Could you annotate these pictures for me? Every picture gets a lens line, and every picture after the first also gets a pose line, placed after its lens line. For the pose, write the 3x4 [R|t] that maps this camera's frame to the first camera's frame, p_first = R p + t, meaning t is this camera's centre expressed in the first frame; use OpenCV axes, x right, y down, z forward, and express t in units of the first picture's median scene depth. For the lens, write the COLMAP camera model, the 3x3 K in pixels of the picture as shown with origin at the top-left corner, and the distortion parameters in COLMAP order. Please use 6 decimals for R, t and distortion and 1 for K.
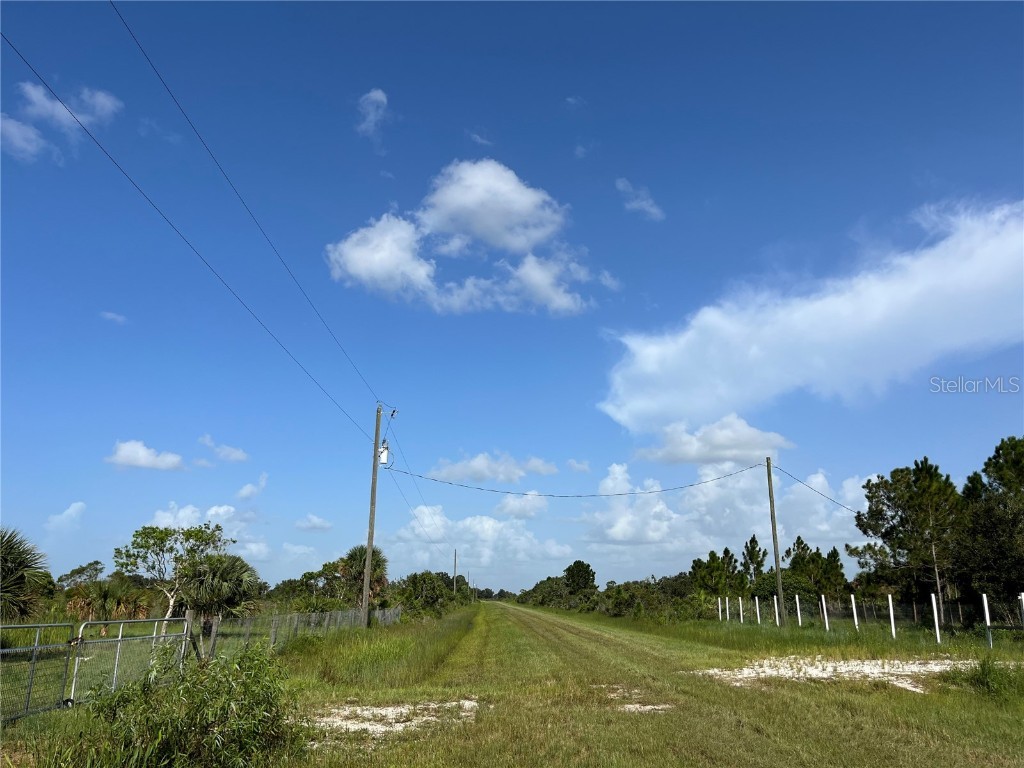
lens RADIAL K [[743.1, 0, 511.2], [0, 743.1, 400.9], [0, 0, 1]] dist [0.080446, -0.106338]
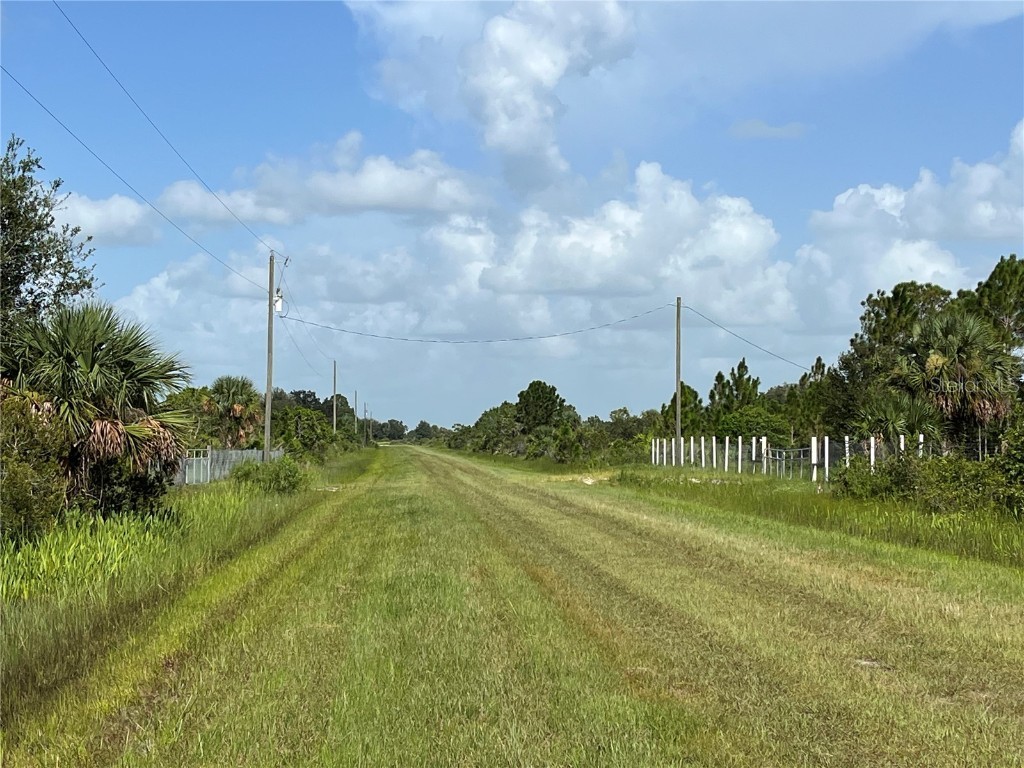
lens RADIAL K [[1734.9, 0, 510.8], [0, 1734.9, 437.2], [0, 0, 1]] dist [0.063385, -0.013935]
pose [[0.999348, 0.005728, 0.035635, 0.017729], [-0.014602, 0.967082, 0.254045, -0.101944], [-0.033007, -0.254400, 0.966536, -0.383848]]
